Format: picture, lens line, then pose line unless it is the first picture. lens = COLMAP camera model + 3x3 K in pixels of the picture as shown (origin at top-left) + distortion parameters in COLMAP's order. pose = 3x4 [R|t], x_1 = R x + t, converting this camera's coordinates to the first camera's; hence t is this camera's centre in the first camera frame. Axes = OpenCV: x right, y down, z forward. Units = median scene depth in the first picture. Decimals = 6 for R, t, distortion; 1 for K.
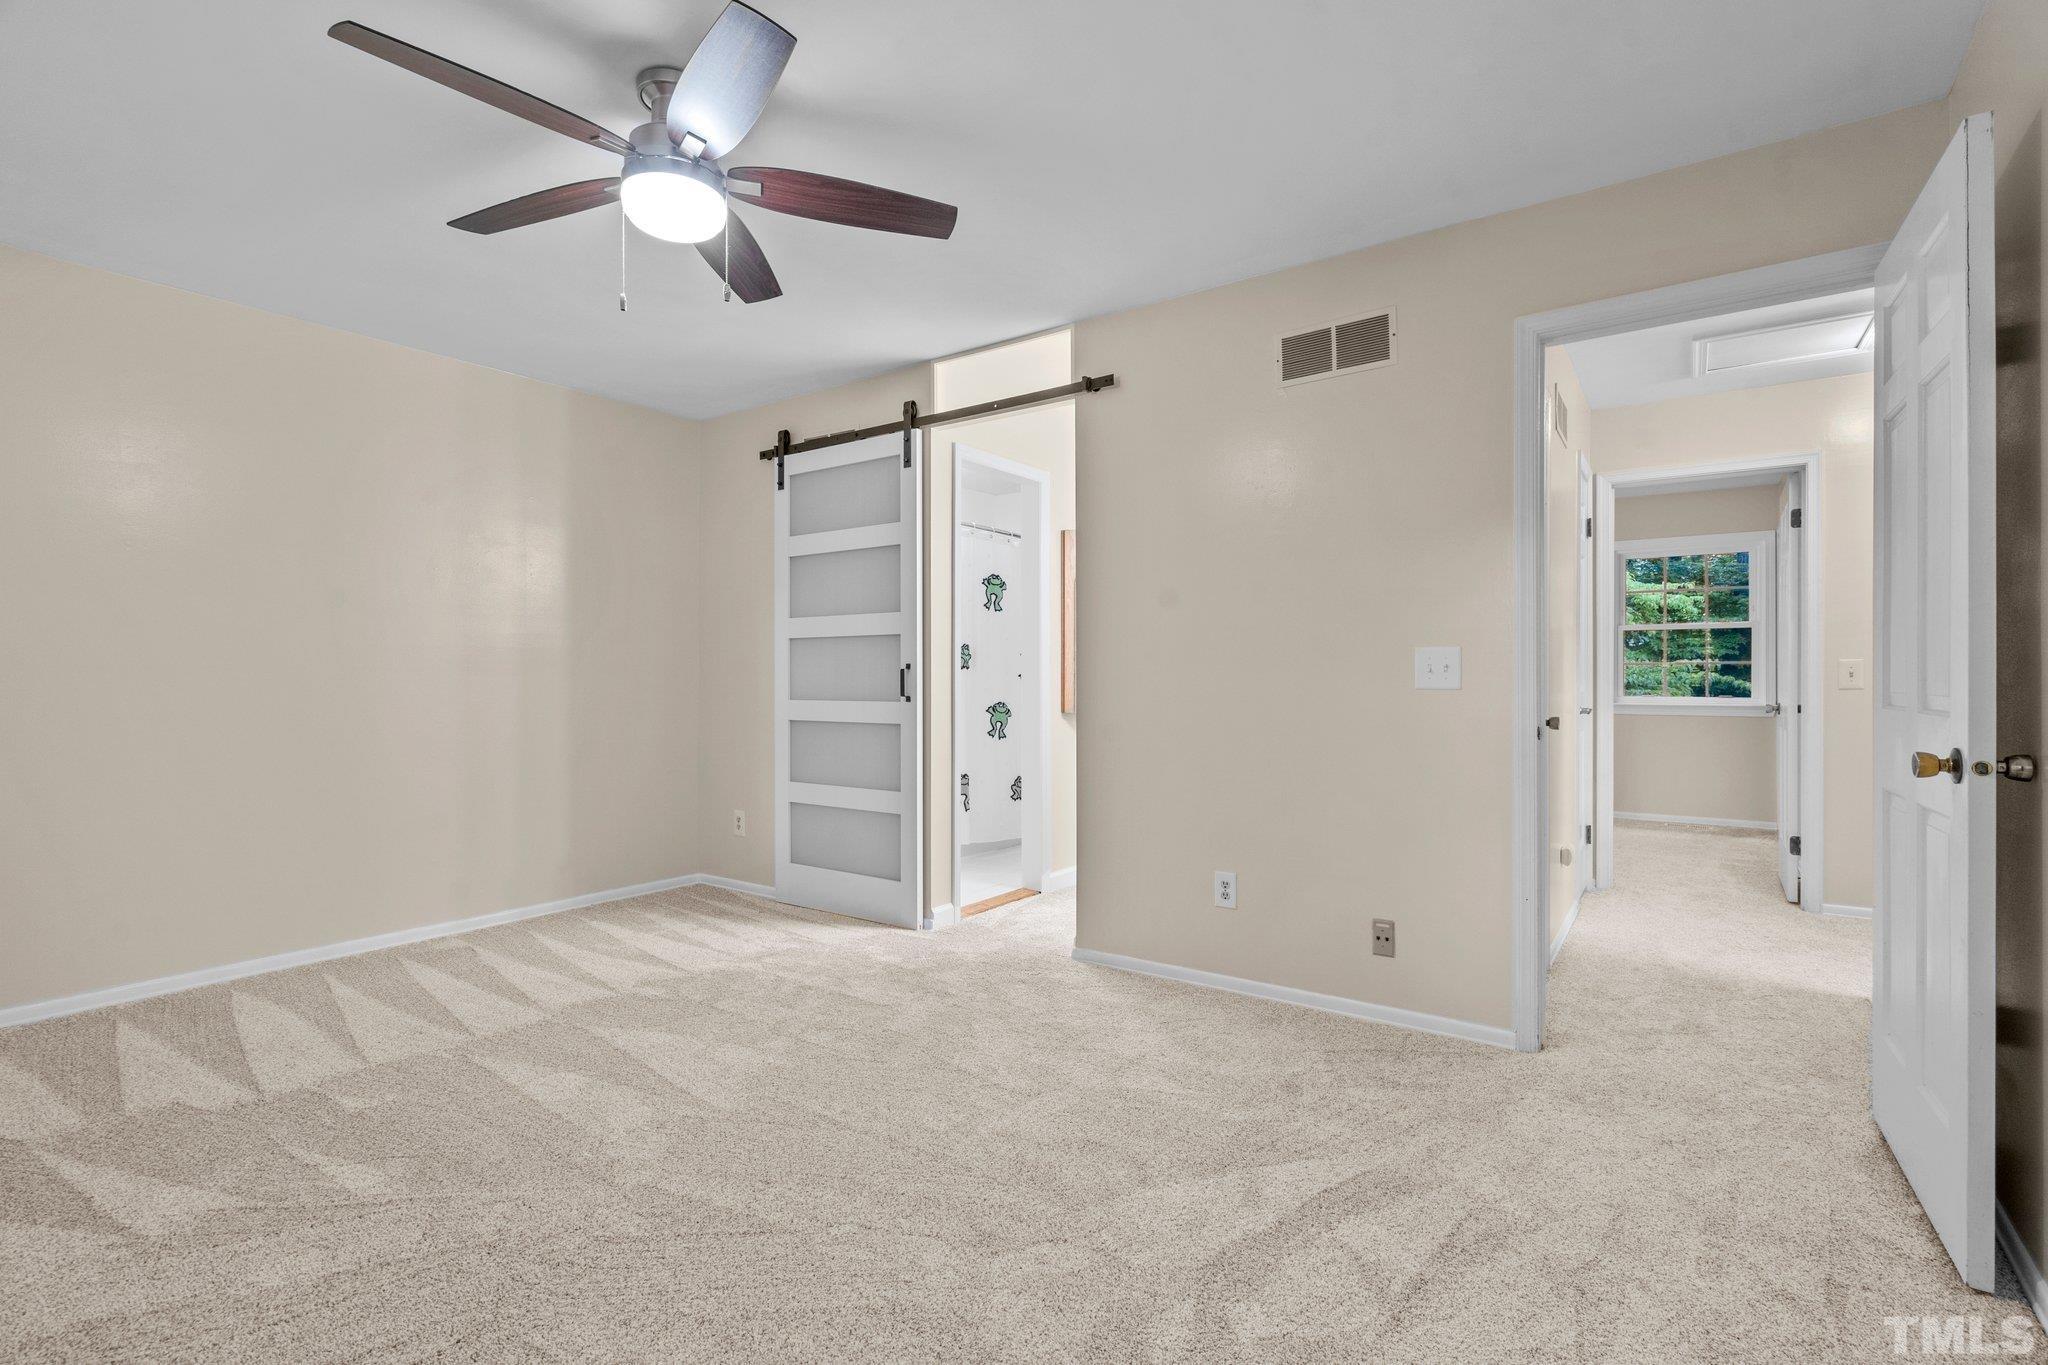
lens RADIAL K [[936.5, 0, 1033.8], [0, 936.5, 691.0], [0, 0, 1]] dist [-0.007349, 0.002125]
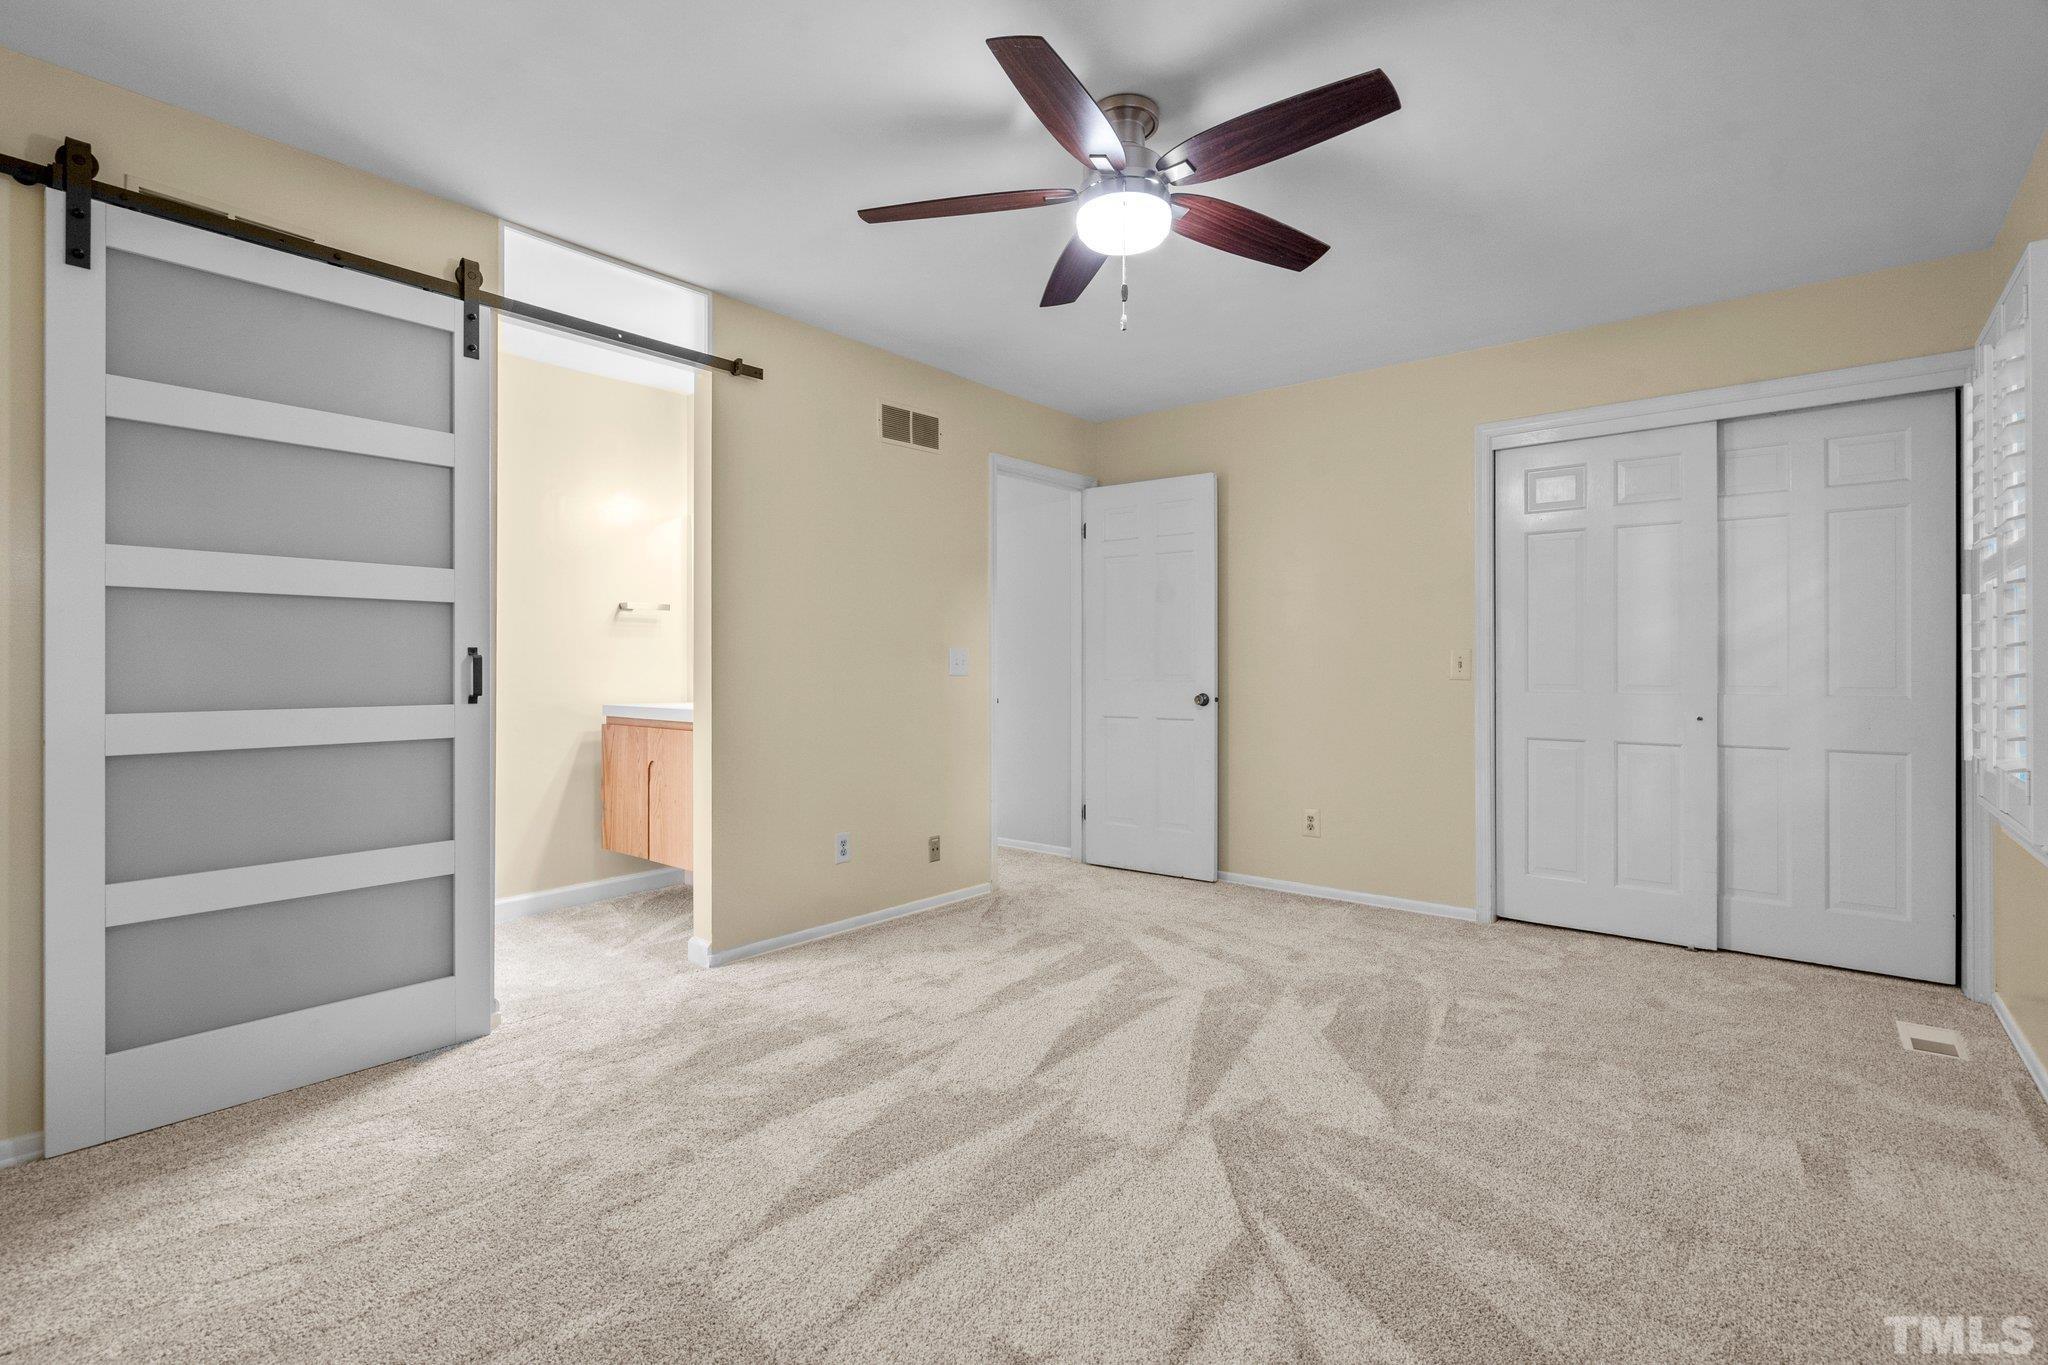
lens RADIAL K [[936.5, 0, 1026.6], [0, 936.5, 680.9], [0, 0, 1]] dist [-0.007349, 0.002125]
pose [[0.082668, -0.012563, 0.996498, -0.782109], [0.014076, 0.999836, 0.011437, -0.006858], [-0.996478, 0.013081, 0.082832, 0.548235]]
